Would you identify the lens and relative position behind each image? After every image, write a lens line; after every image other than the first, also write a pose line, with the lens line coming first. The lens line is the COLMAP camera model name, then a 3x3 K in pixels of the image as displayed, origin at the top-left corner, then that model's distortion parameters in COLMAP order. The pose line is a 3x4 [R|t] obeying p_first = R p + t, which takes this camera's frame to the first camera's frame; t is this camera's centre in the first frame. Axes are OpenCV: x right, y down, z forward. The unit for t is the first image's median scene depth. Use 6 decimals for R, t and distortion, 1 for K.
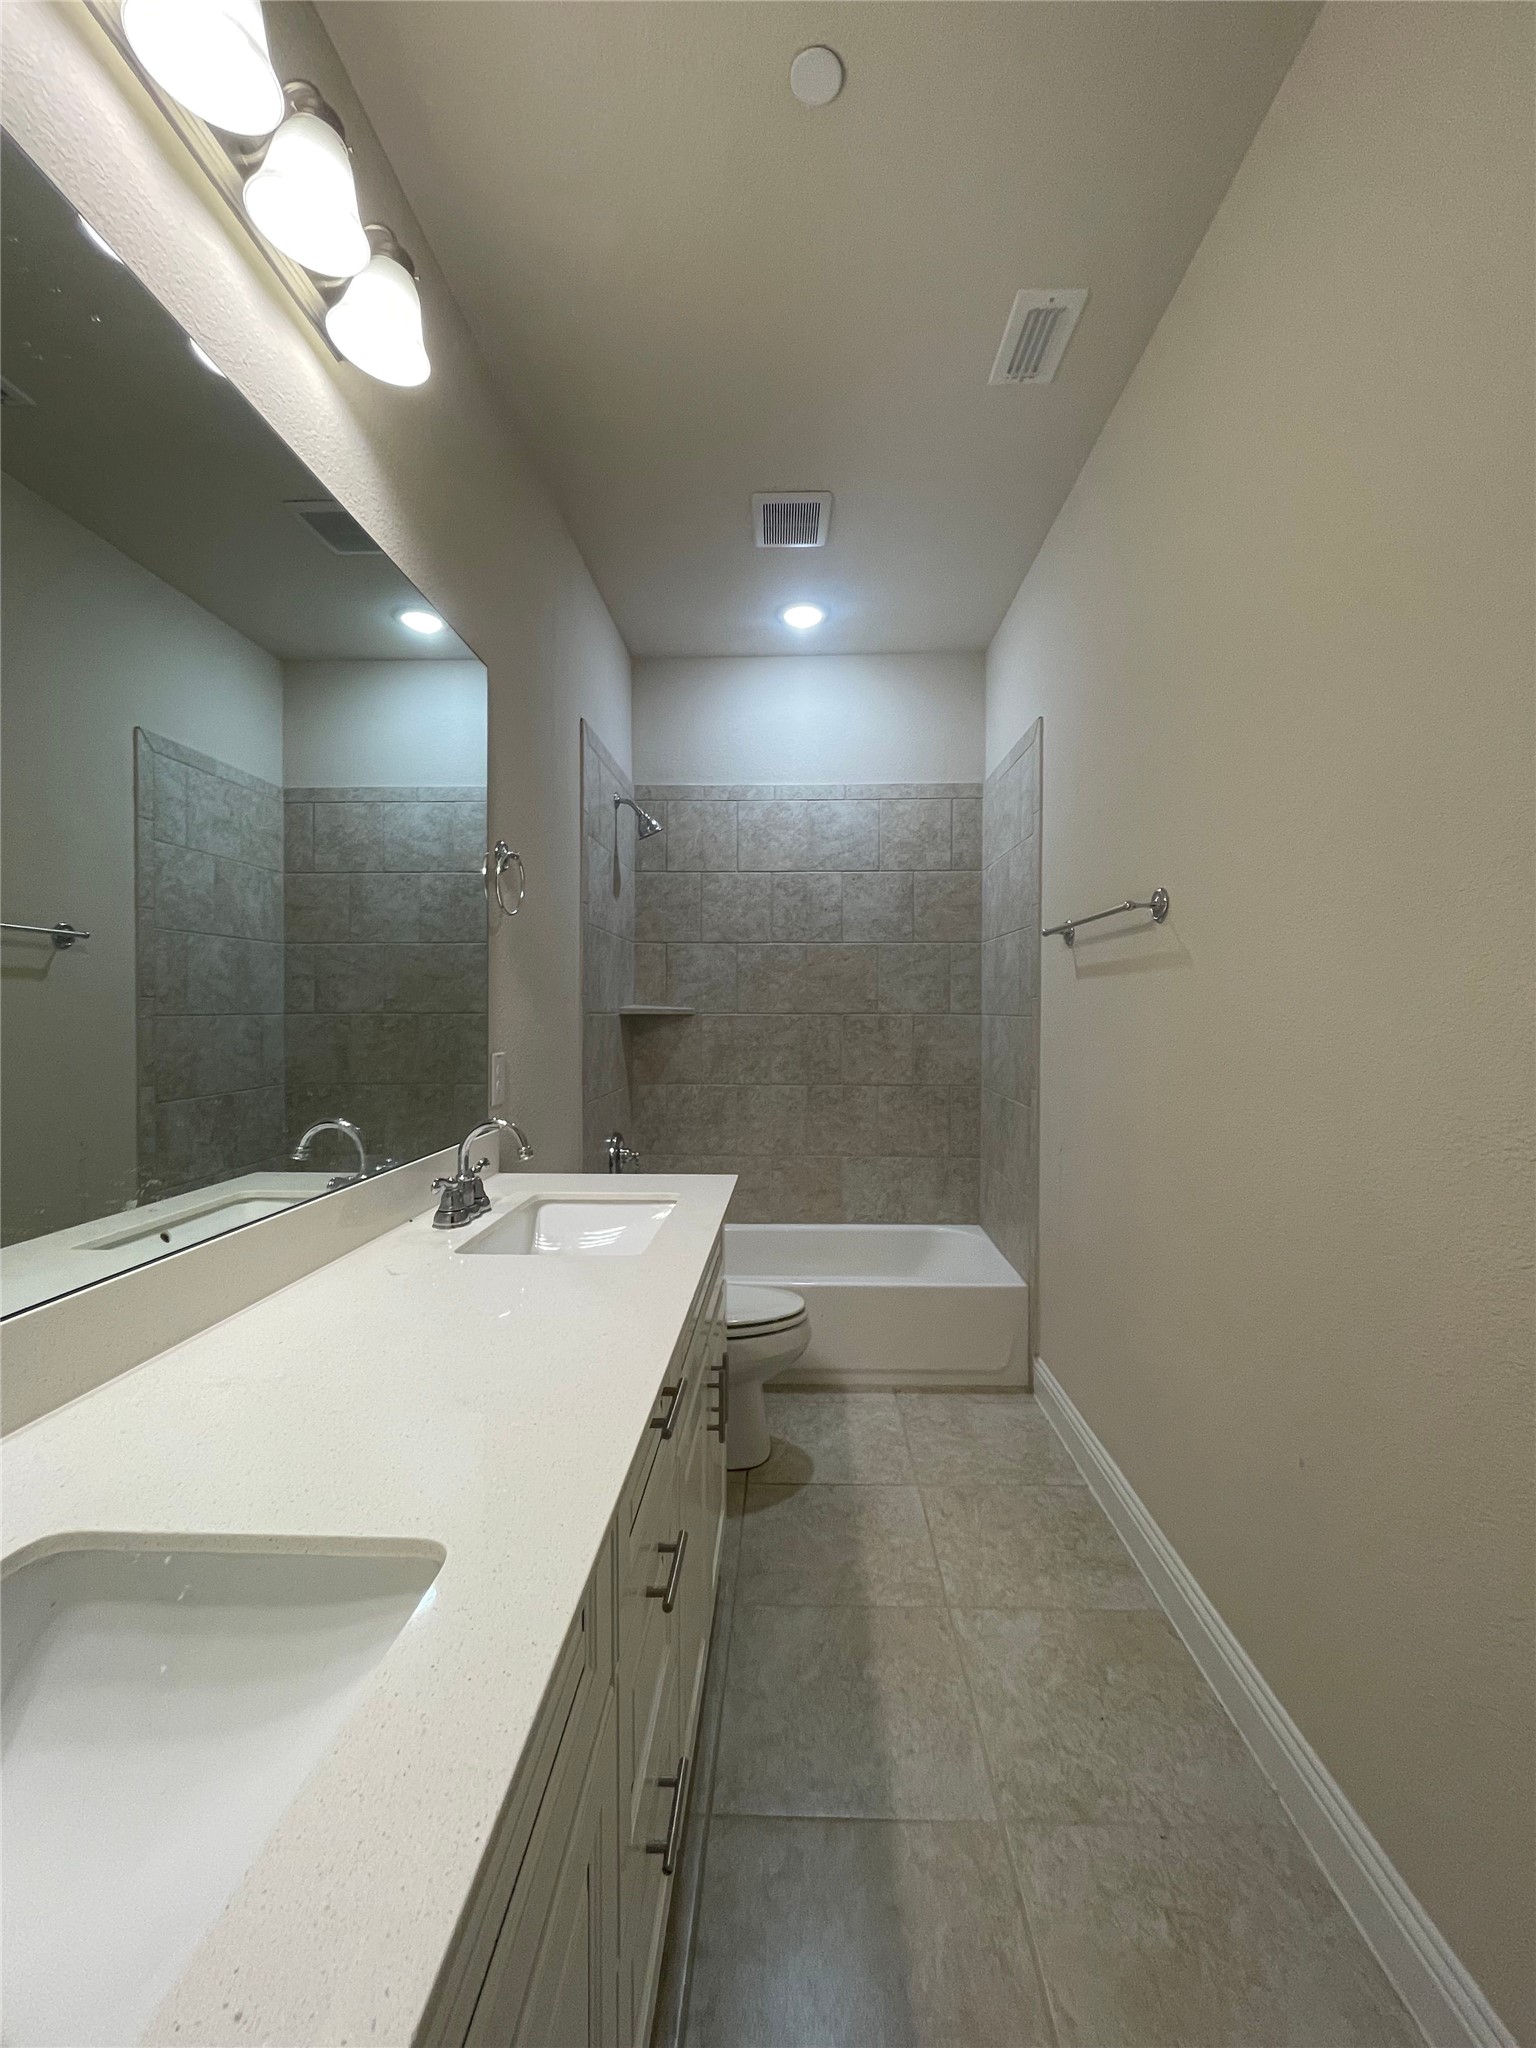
lens RADIAL K [[826.6, 0, 772.1], [0, 826.6, 1022.1], [0, 0, 1]] dist [-0.003028, 0.000253]
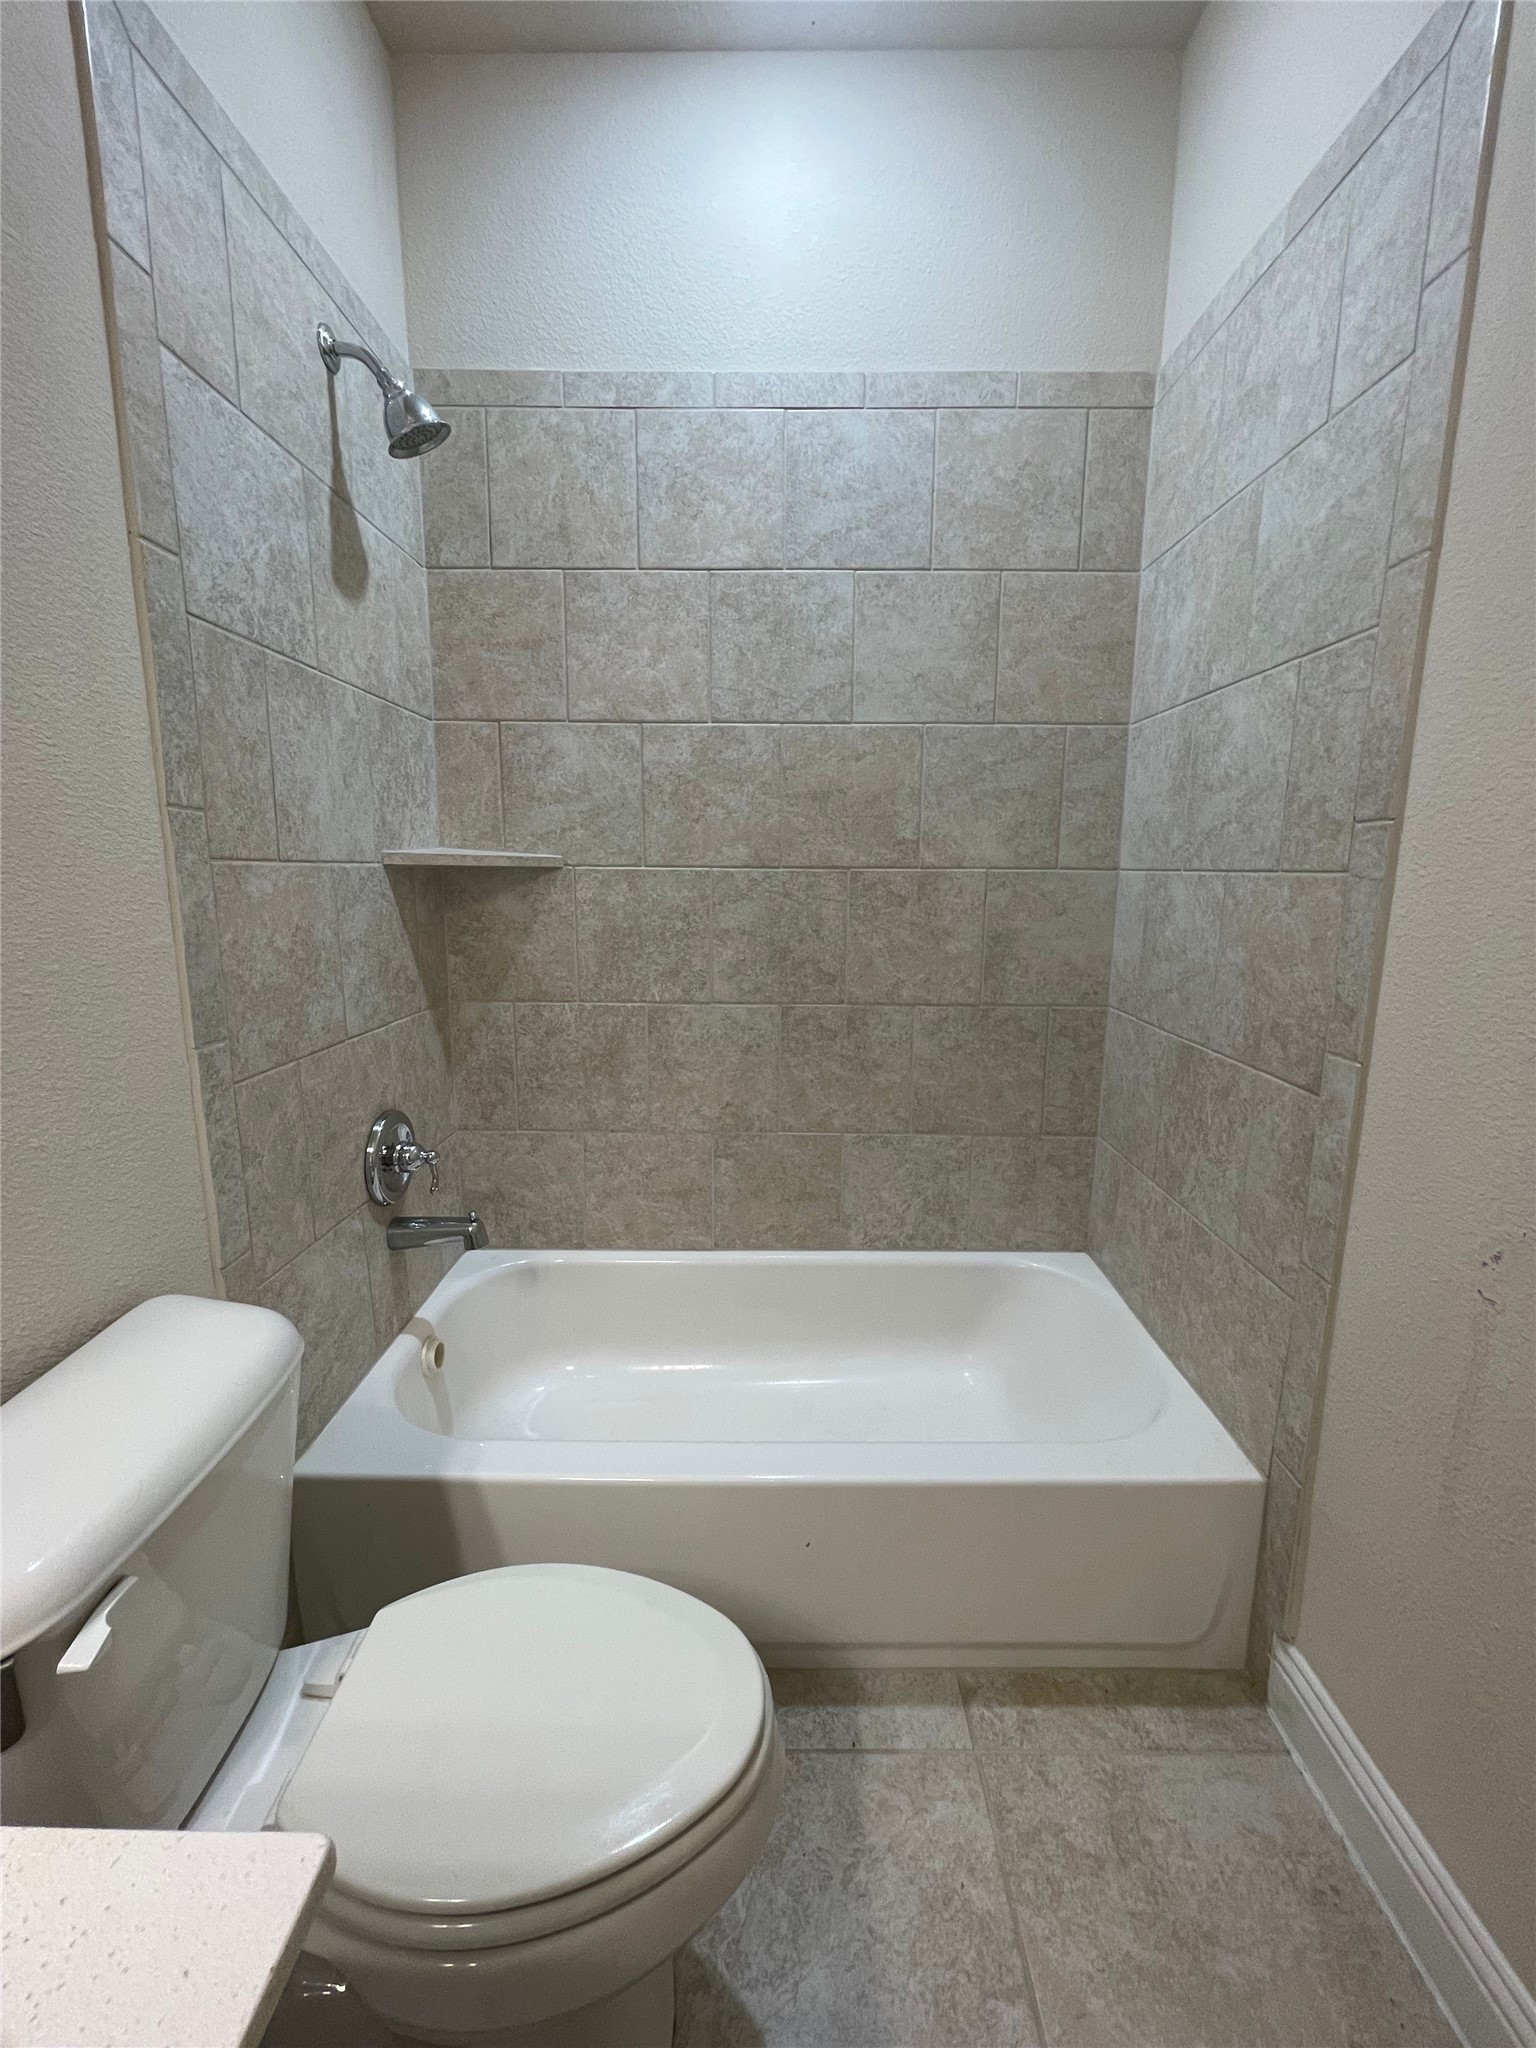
lens RADIAL K [[826.6, 0, 776.5], [0, 826.6, 1013.0], [0, 0, 1]] dist [-0.003028, 0.000253]
pose [[0.999545, -0.000354, 0.030171, 0.024209], [-0.004289, 0.988111, 0.153685, 0.000601], [-0.029867, -0.153744, 0.987659, 0.480910]]
